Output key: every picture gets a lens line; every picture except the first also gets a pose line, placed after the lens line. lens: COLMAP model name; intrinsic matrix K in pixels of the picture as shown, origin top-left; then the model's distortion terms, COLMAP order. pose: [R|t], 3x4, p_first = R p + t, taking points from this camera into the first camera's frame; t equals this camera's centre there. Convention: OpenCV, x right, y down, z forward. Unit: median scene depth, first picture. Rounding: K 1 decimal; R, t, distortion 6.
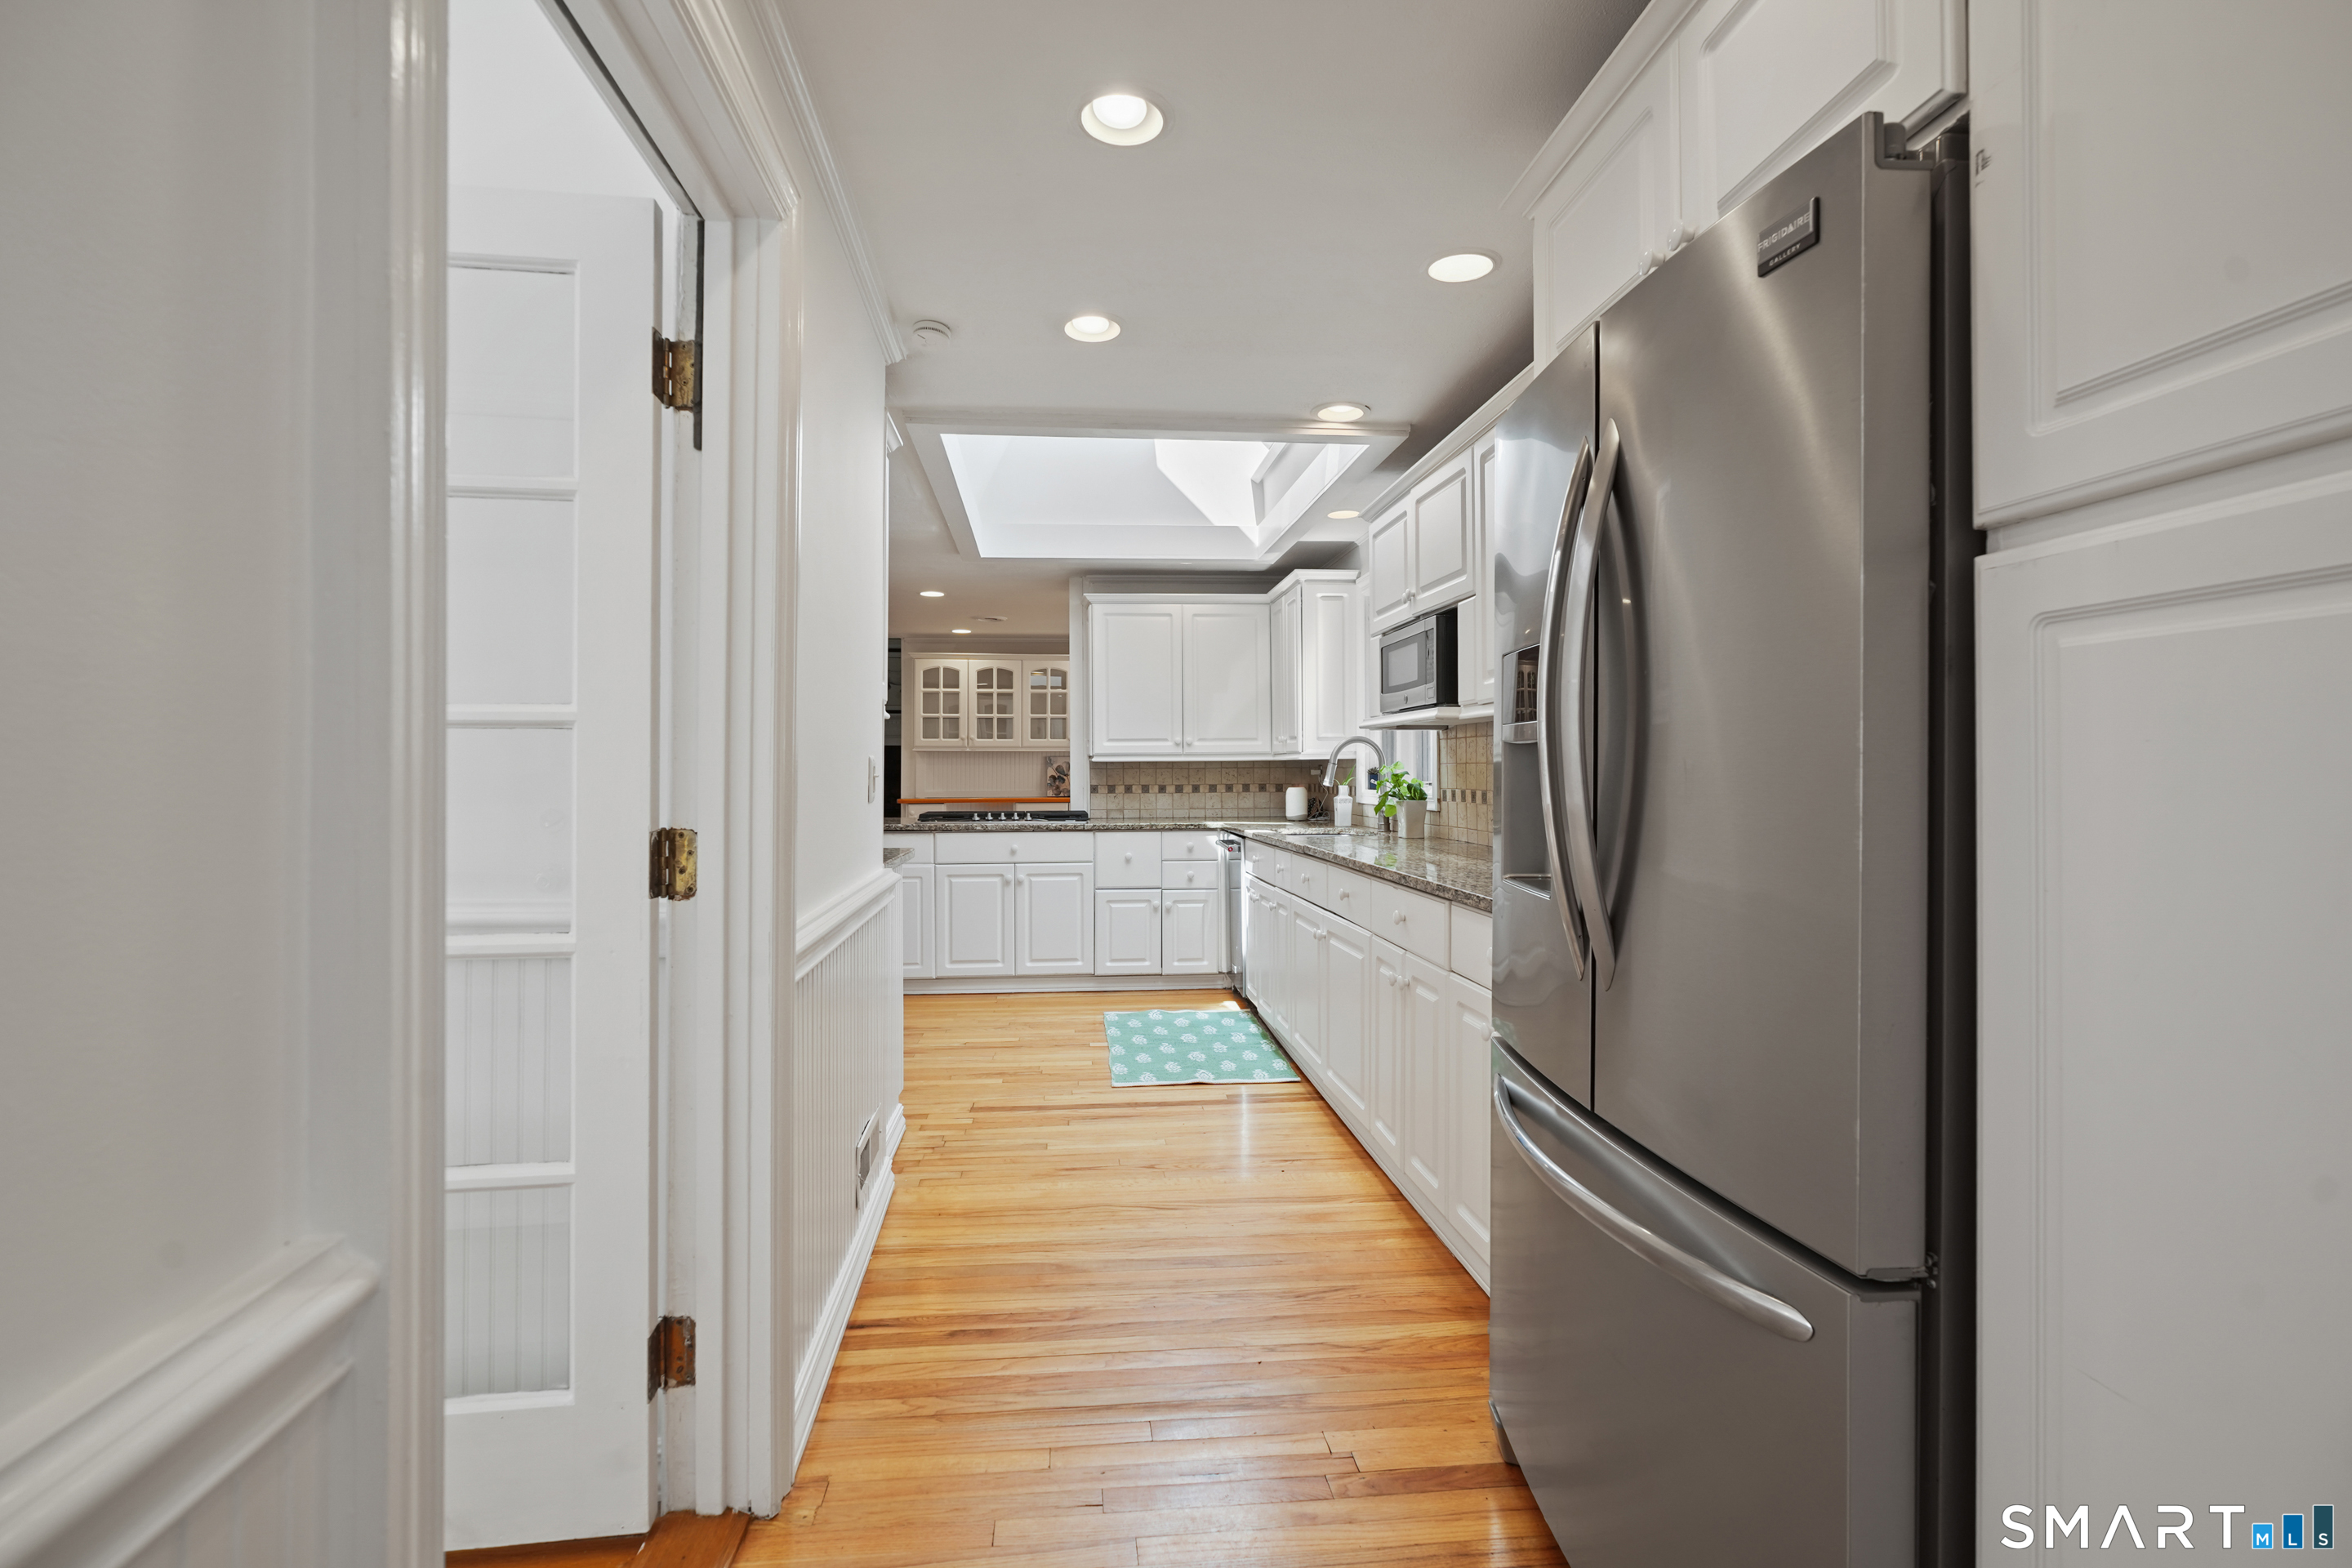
lens RADIAL K [[1082.2, 0, 1166.7], [0, 1082.2, 773.1], [0, 0, 1]] dist [-0.011812, 0.002443]
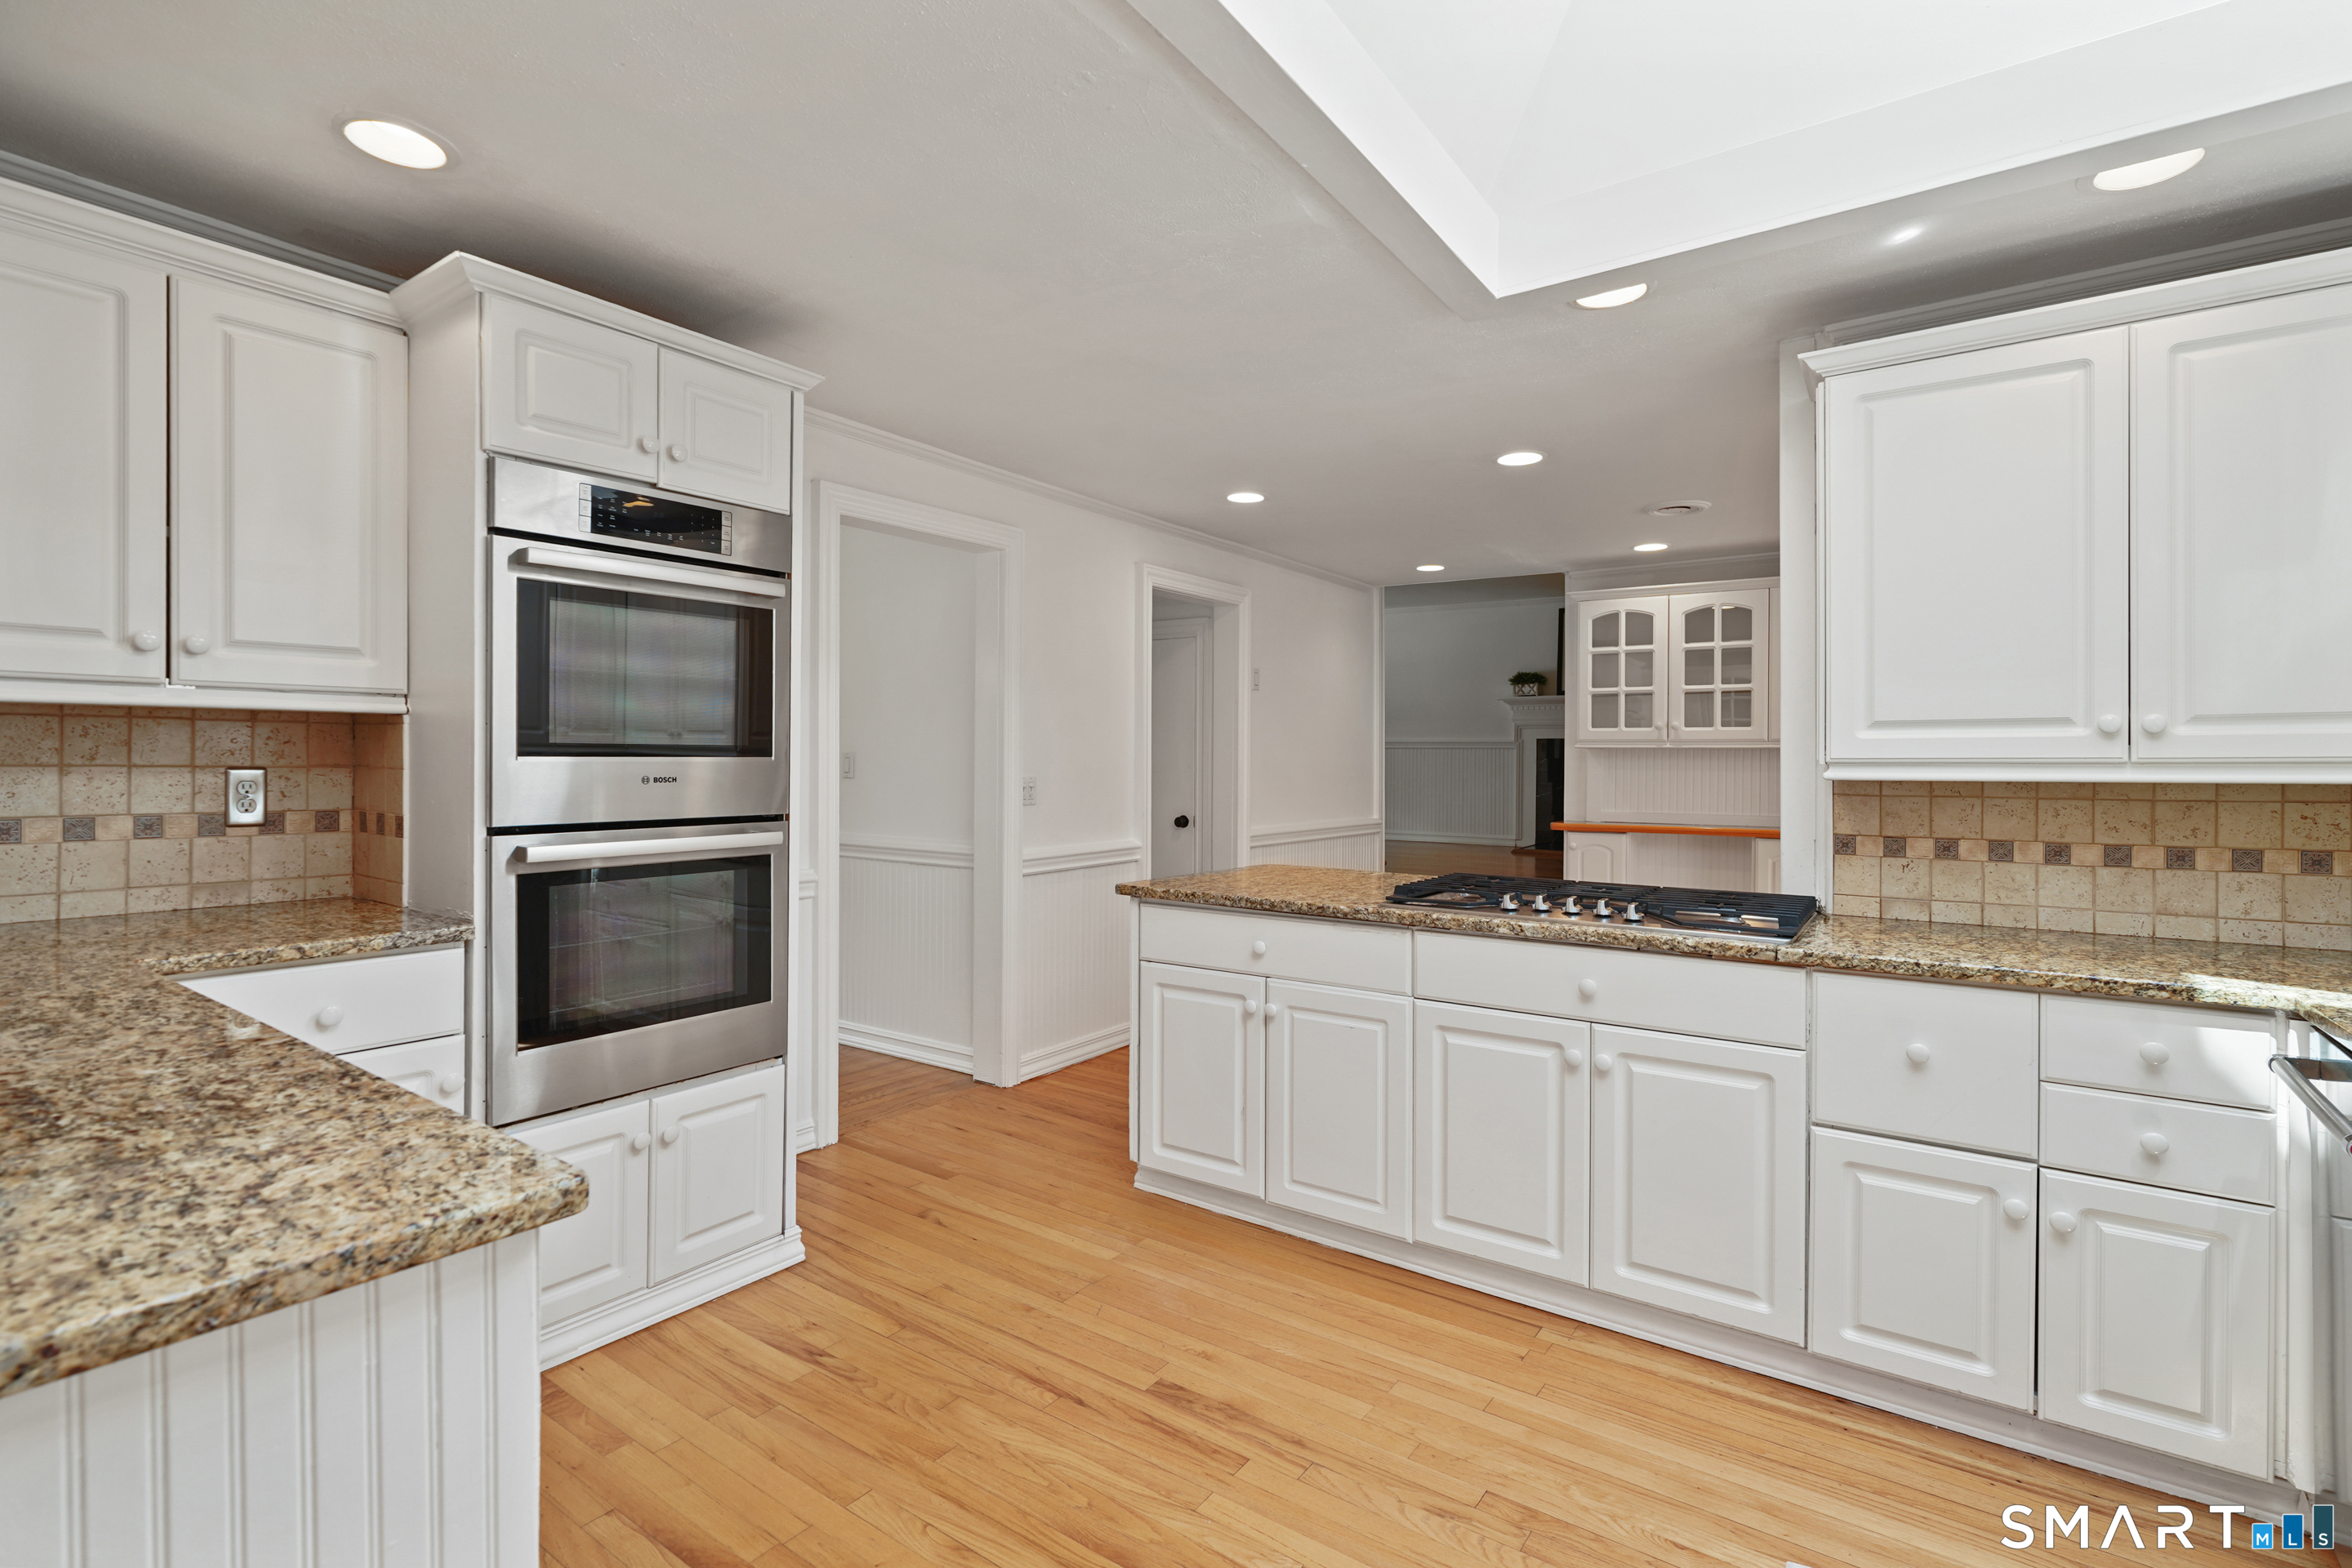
lens RADIAL K [[1082.2, 0, 1170.8], [0, 1082.2, 762.2], [0, 0, 1]] dist [-0.011812, 0.002443]
pose [[0.745104, 0.006129, -0.666920, 0.014978], [-0.008096, 0.999967, 0.000145, -0.014533], [0.666899, 0.005291, 0.745129, 0.524462]]
